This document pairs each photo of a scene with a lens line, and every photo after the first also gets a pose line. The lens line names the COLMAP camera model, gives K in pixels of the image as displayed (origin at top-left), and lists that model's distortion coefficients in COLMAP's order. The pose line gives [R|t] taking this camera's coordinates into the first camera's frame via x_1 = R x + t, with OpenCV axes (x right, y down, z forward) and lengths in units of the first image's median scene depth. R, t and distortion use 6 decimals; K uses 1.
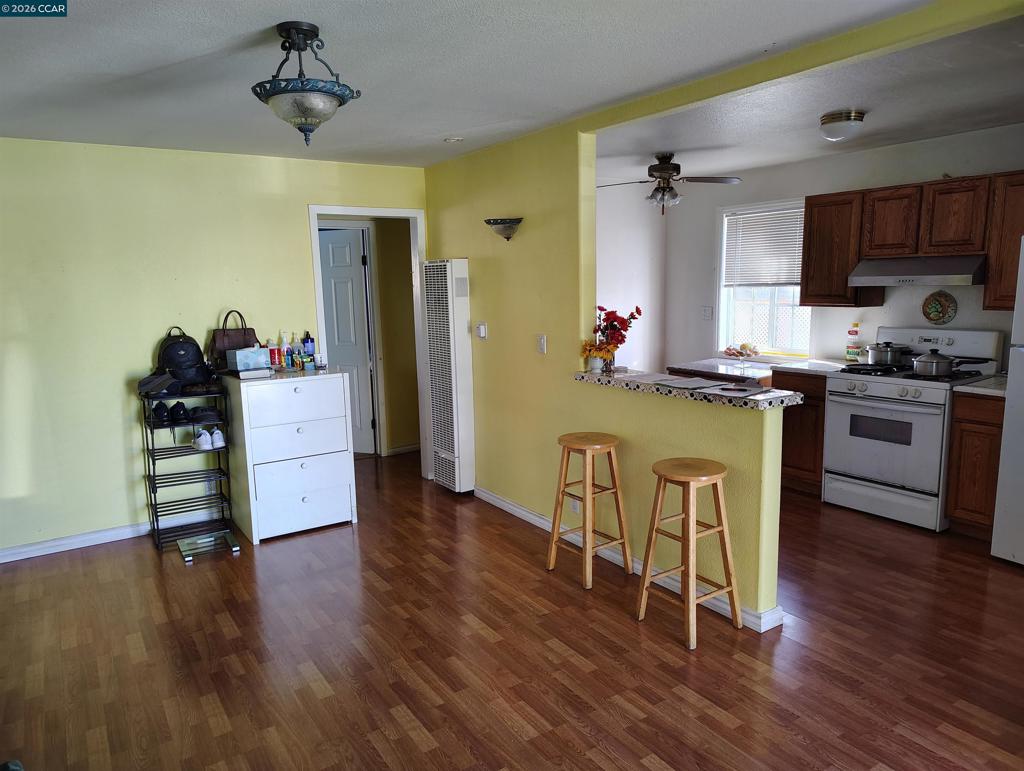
lens RADIAL K [[707.6, 0, 514.9], [0, 707.6, 398.0], [0, 0, 1]] dist [0.030928, -0.029318]
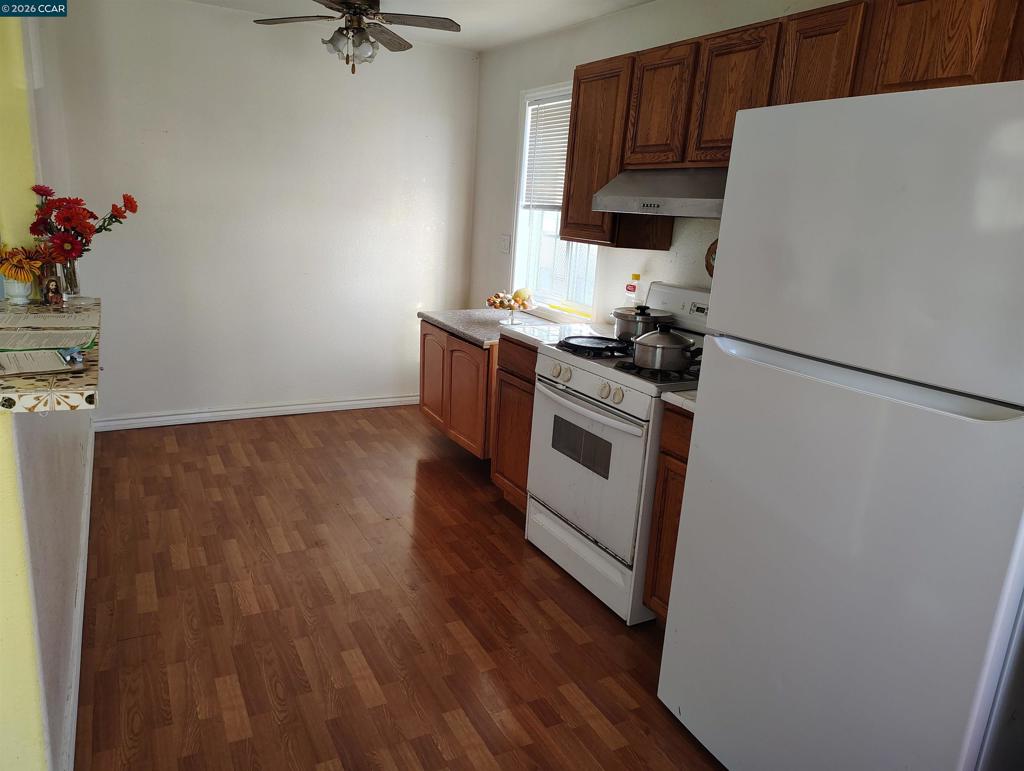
lens RADIAL K [[720.8, 0, 522.3], [0, 720.8, 390.0], [0, 0, 1]] dist [0.048833, -0.000284]
pose [[0.993068, 0.106674, -0.049371, 0.474248], [-0.102495, 0.991464, 0.080579, -0.047820], [0.057546, -0.074960, 0.995525, 0.365713]]
